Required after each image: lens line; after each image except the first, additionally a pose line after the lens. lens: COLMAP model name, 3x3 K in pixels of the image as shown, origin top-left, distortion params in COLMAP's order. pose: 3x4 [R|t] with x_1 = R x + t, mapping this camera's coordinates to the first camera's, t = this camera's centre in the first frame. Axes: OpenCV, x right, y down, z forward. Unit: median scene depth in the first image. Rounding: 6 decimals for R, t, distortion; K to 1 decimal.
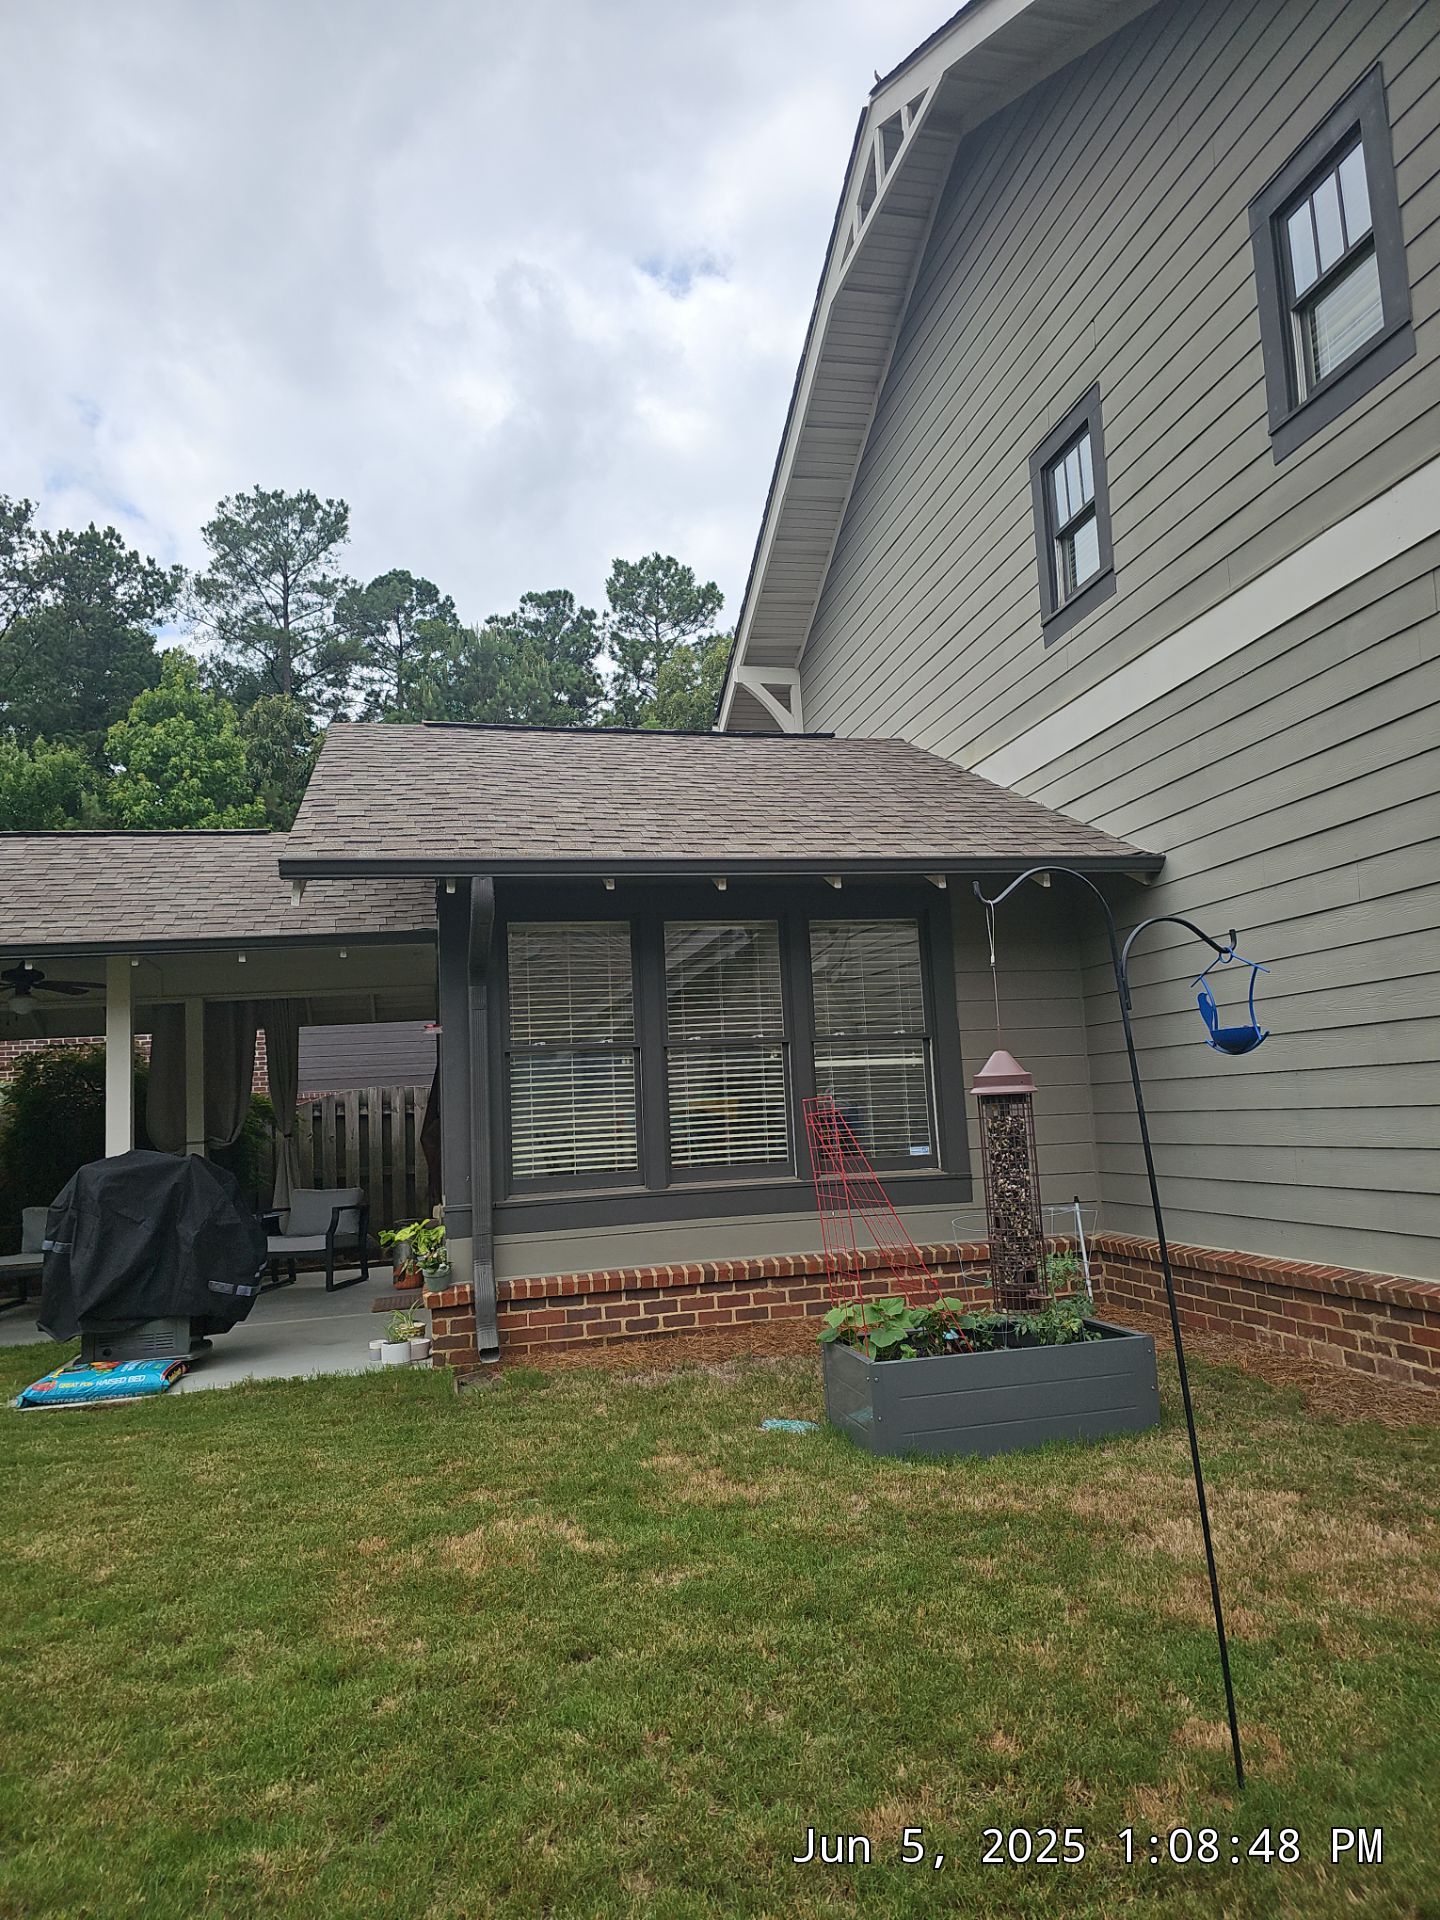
lens RADIAL K [[1250.7, 0, 760.4], [0, 1250.7, 956.7], [0, 0, 1]] dist [0.073208, -0.057474]
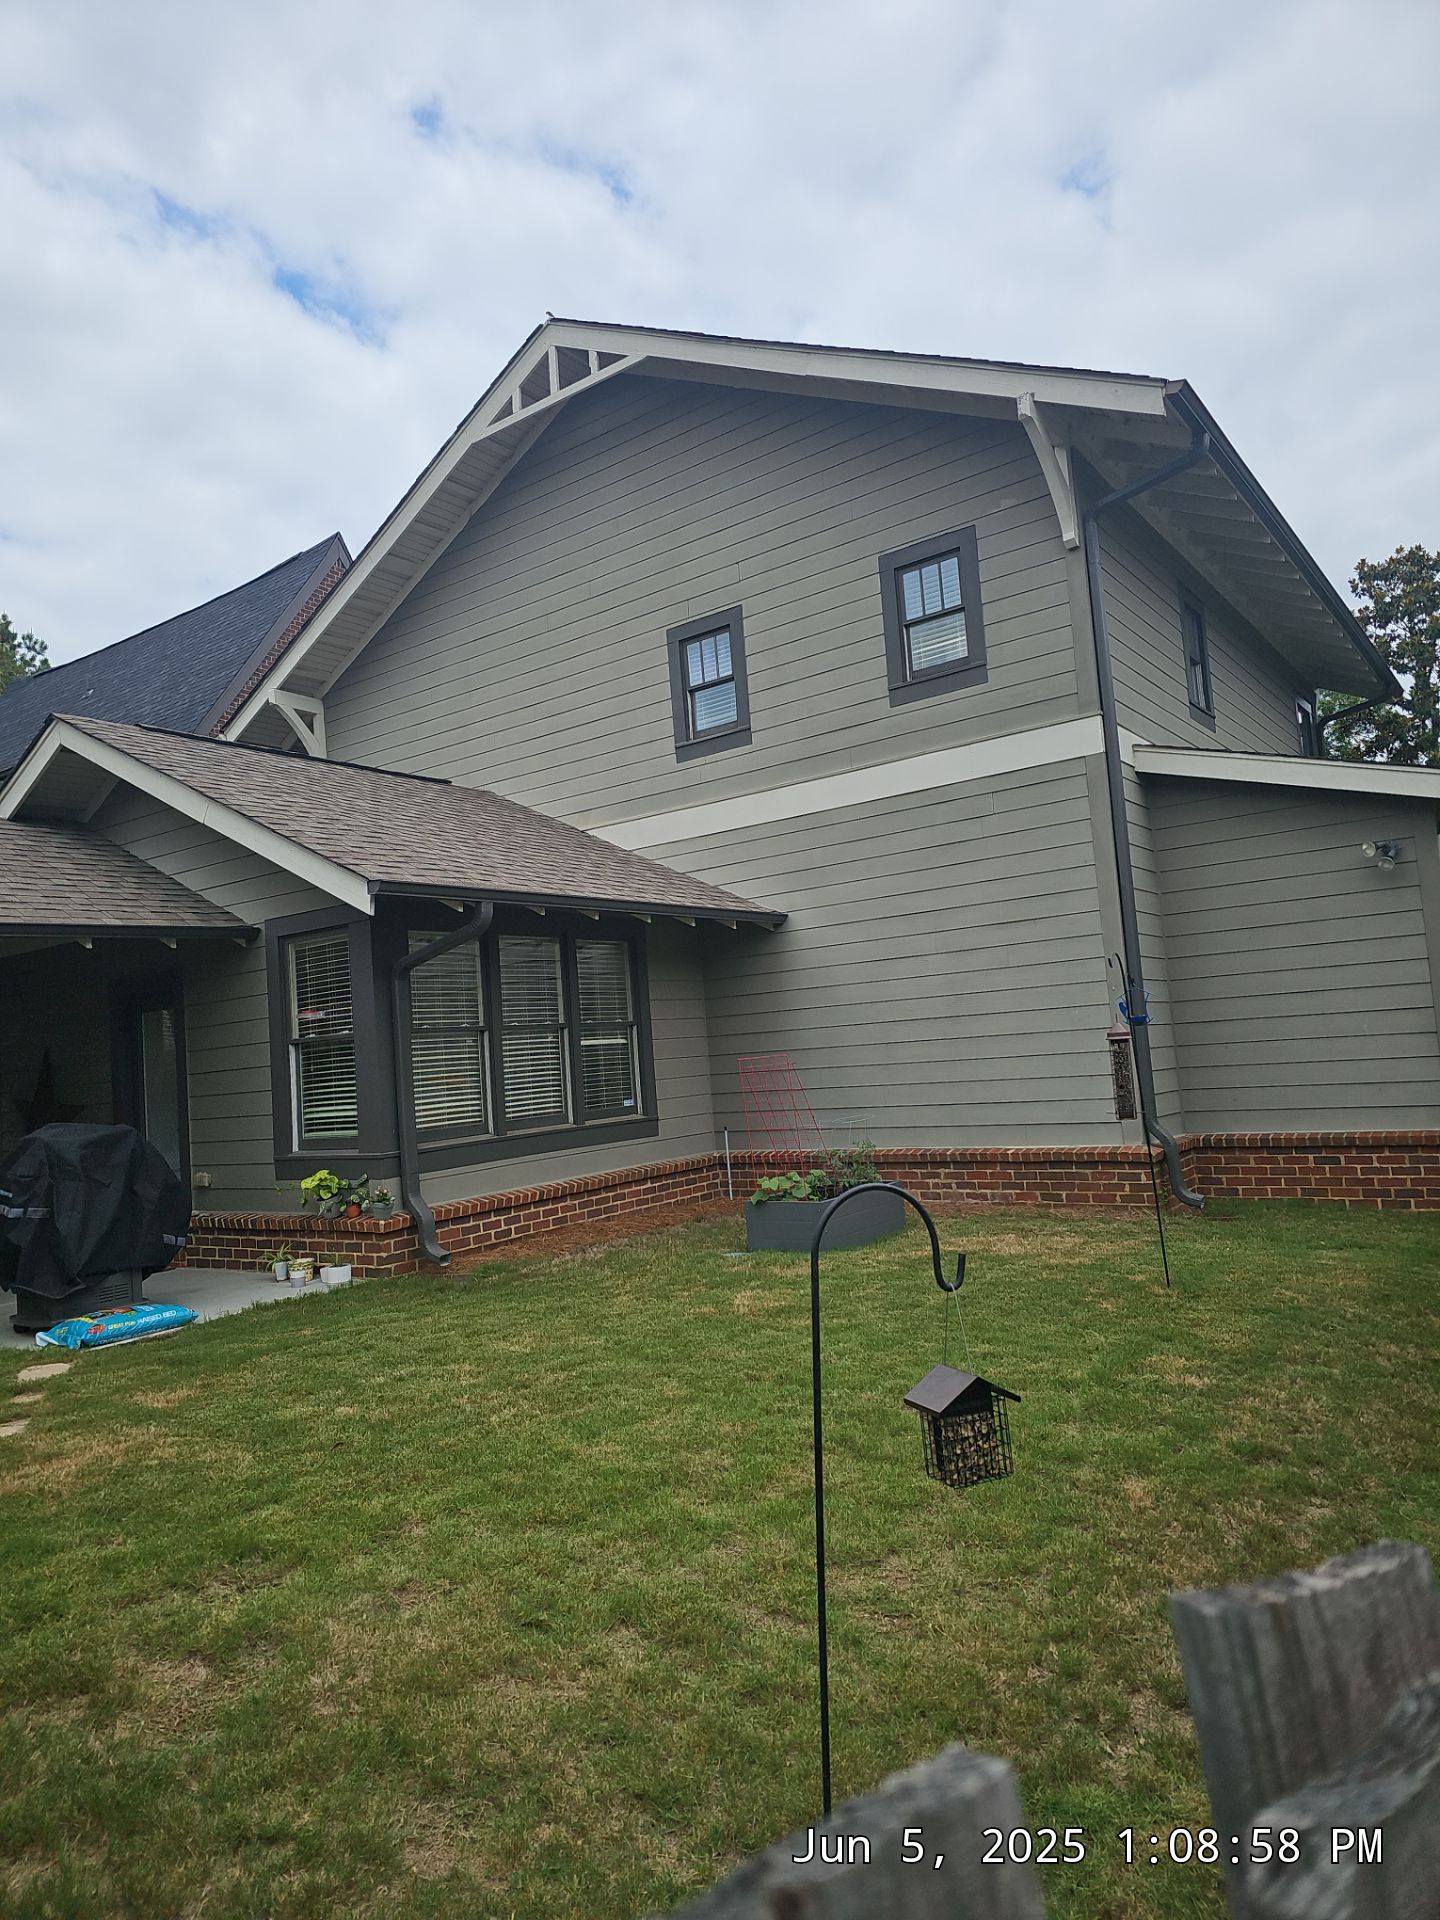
lens RADIAL K [[1201.8, 0, 720.0], [0, 1201.8, 960.0], [0, 0, 1]] dist [0.107253, -0.140264]
pose [[0.765265, 0.045067, 0.642135, -0.554683], [-0.046243, 0.998818, -0.014991, 0.004757], [-0.642052, -0.018222, 0.766445, -0.103792]]
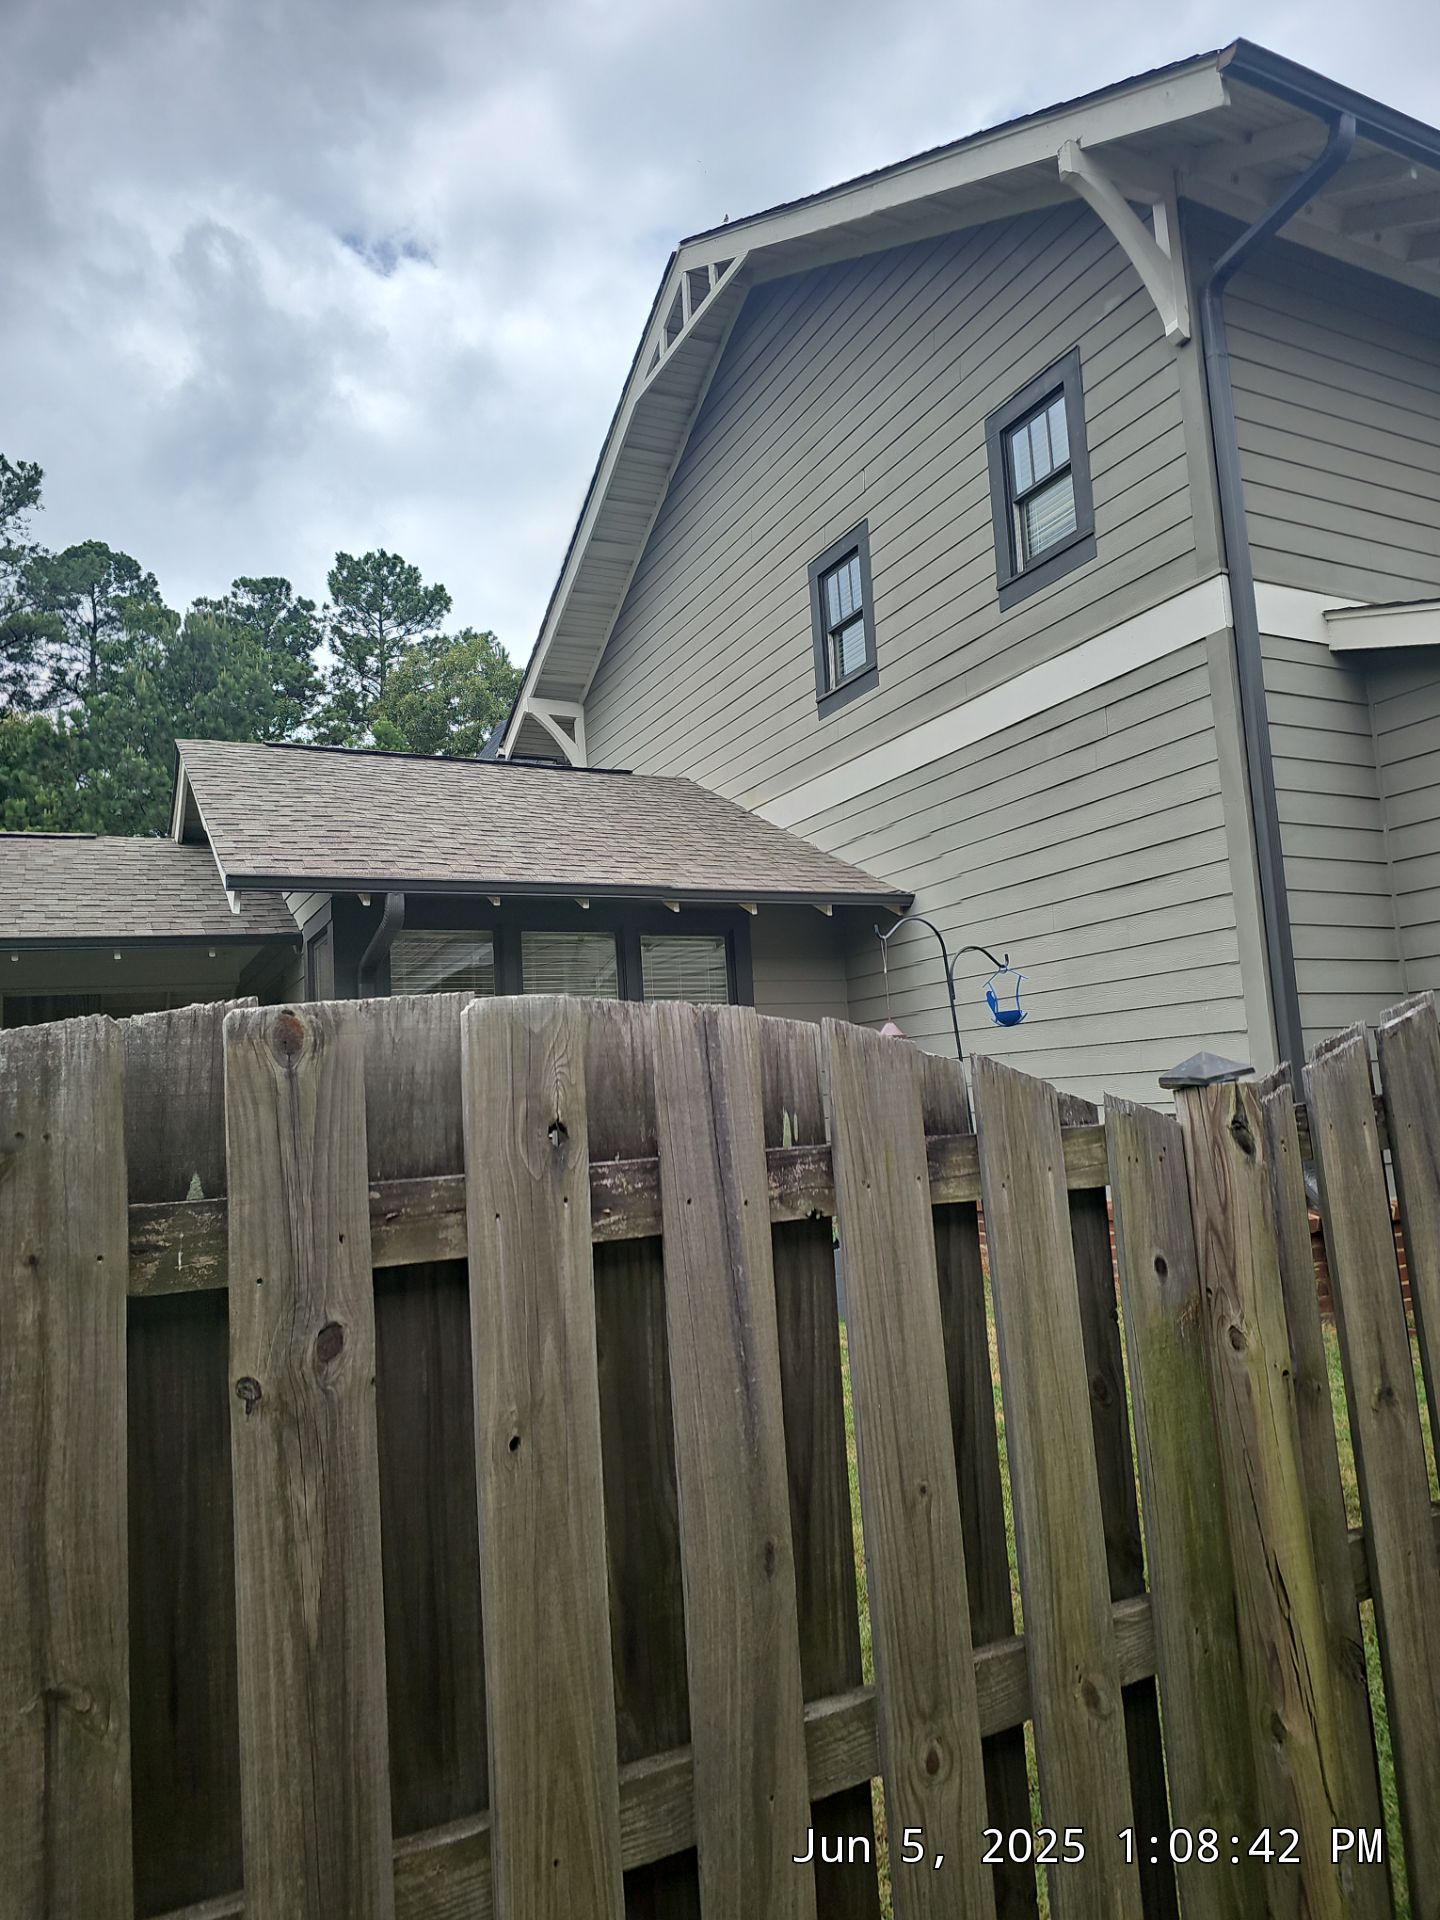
lens RADIAL K [[1250.7, 0, 760.4], [0, 1250.7, 956.7], [0, 0, 1]] dist [0.073208, -0.057474]
pose [[0.972599, 0.019768, 0.231646, -0.099878], [-0.018469, 0.999799, -0.007775, 0.000333], [-0.231754, 0.003284, 0.972769, -0.168116]]
